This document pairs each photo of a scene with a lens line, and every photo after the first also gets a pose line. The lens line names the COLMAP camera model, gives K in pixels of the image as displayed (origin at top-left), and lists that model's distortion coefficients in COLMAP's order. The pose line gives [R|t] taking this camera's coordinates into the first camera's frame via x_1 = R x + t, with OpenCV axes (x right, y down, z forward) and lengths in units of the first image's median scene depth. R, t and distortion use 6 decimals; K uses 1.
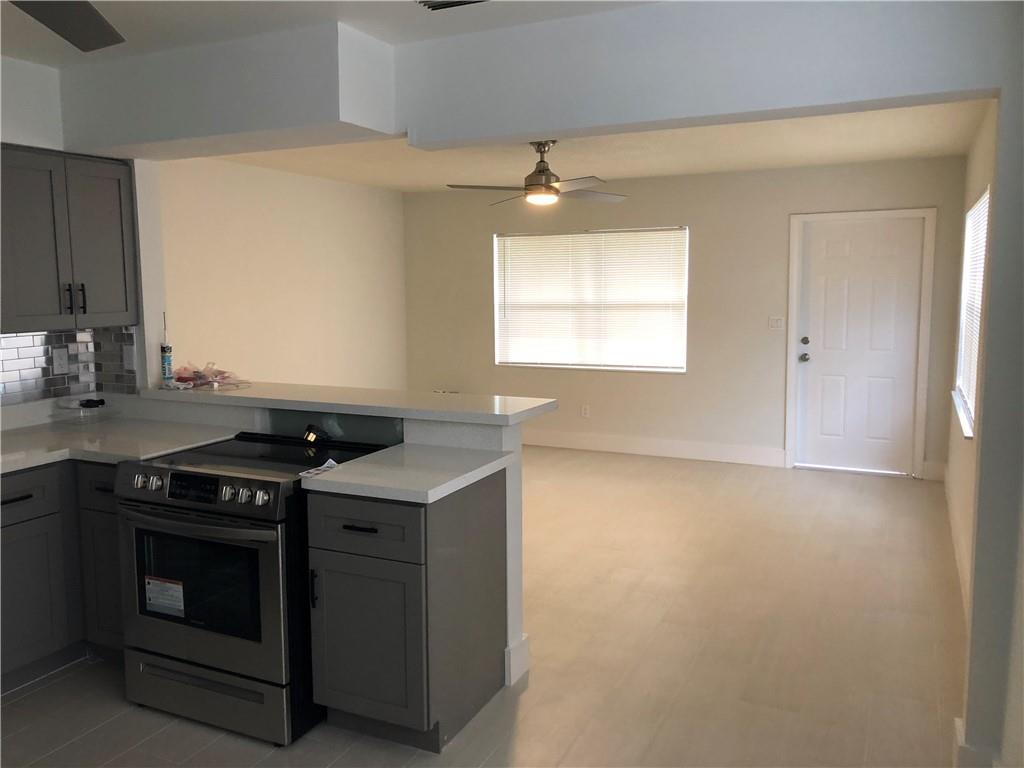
lens RADIAL K [[836.0, 0, 498.9], [0, 836.0, 368.5], [0, 0, 1]] dist [0.060566, -0.076610]
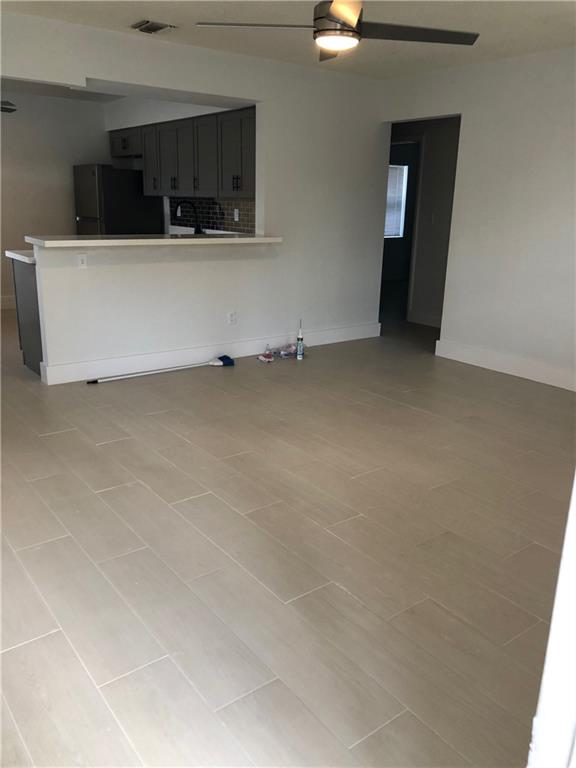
lens RADIAL K [[627.0, 0, 290.4], [0, 627.0, 373.1], [0, 0, 1]] dist [0.060566, -0.076610]
pose [[-0.447031, 0.239242, -0.861932, 0.958684], [-0.115077, 0.940183, 0.320645, -0.165091], [0.887086, 0.242527, -0.392760, 1.954584]]
